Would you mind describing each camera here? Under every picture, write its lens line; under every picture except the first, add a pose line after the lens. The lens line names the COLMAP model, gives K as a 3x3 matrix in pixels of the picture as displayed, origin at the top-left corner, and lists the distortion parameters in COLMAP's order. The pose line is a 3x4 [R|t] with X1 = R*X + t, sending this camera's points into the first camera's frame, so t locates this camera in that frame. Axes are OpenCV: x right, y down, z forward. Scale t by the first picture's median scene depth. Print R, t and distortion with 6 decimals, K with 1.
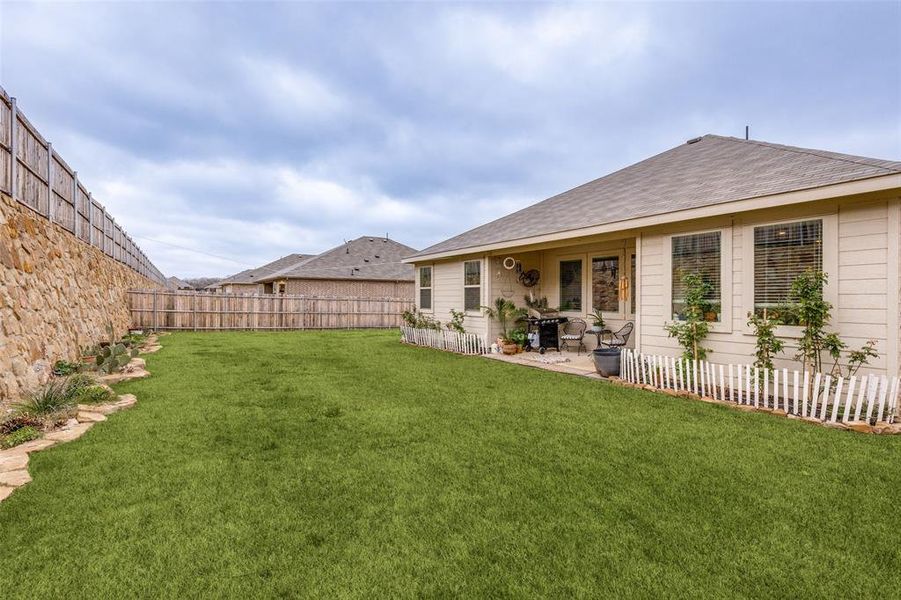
lens RADIAL K [[399.7, 0, 451.2], [0, 399.7, 298.9], [0, 0, 1]] dist [-0.003629, 0.000053]
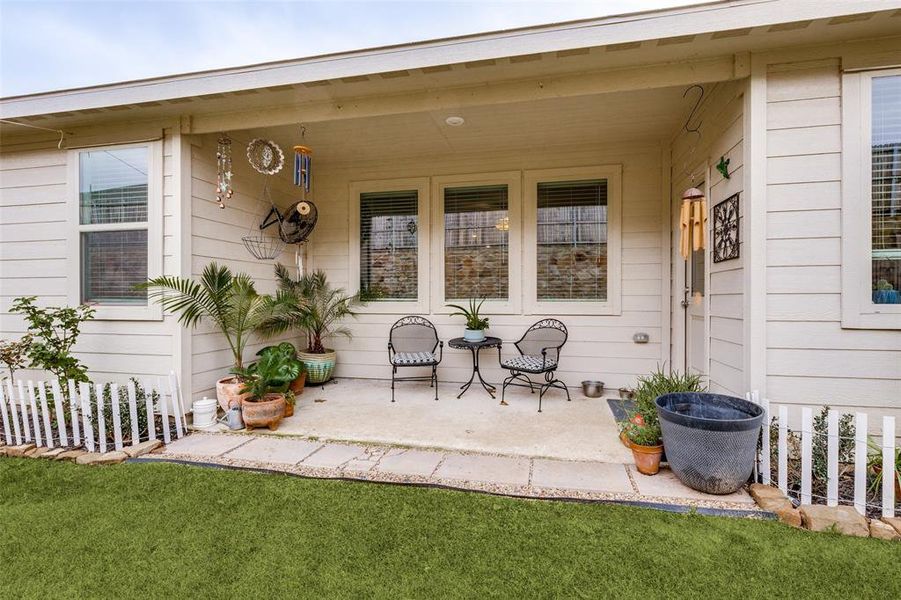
lens RADIAL K [[399.7, 0, 451.2], [0, 399.7, 300.6], [0, 0, 1]] dist [-0.003629, 0.000053]
pose [[0.697080, -0.005485, 0.716972, 0.012280], [0.002086, 0.999982, 0.005622, 0.027806], [-0.716990, -0.002423, 0.697079, 0.603847]]
